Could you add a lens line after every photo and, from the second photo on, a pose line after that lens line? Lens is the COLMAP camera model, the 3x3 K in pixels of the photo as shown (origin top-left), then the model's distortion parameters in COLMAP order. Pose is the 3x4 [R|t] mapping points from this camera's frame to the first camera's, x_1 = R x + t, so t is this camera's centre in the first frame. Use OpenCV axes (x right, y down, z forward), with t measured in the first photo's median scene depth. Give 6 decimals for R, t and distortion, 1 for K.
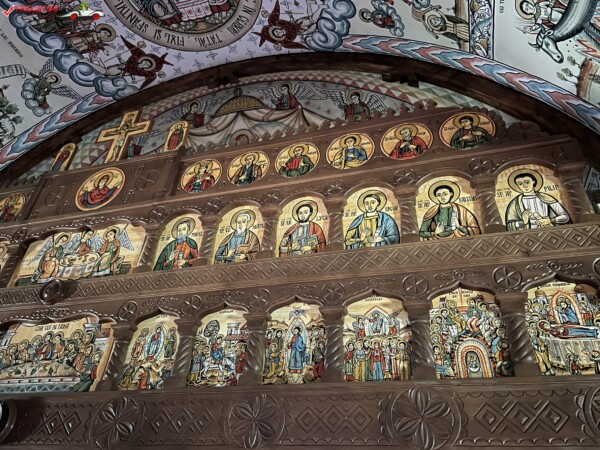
lens RADIAL K [[453.7, 0, 300.0], [0, 453.7, 225.0], [0, 0, 1]] dist [0.048401, -0.054607]
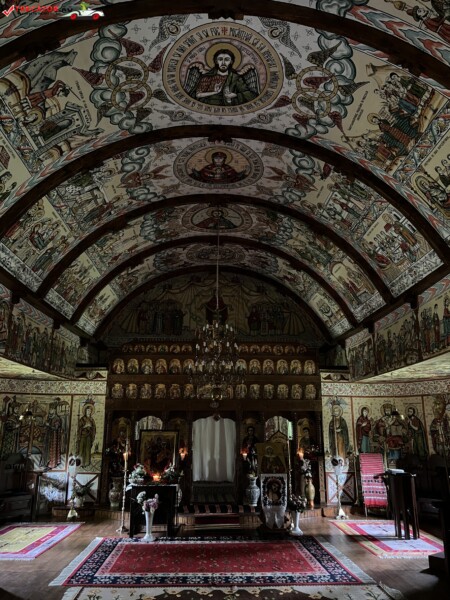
lens RADIAL K [[451.5, 0, 224.4], [0, 451.5, 304.4], [0, 0, 1]] dist [0.045676, -0.045790]
pose [[0.944690, 0.027835, 0.326781, -1.977628], [-0.143700, 0.930784, 0.336141, -2.115013], [-0.294807, -0.364507, 0.883303, -2.823717]]
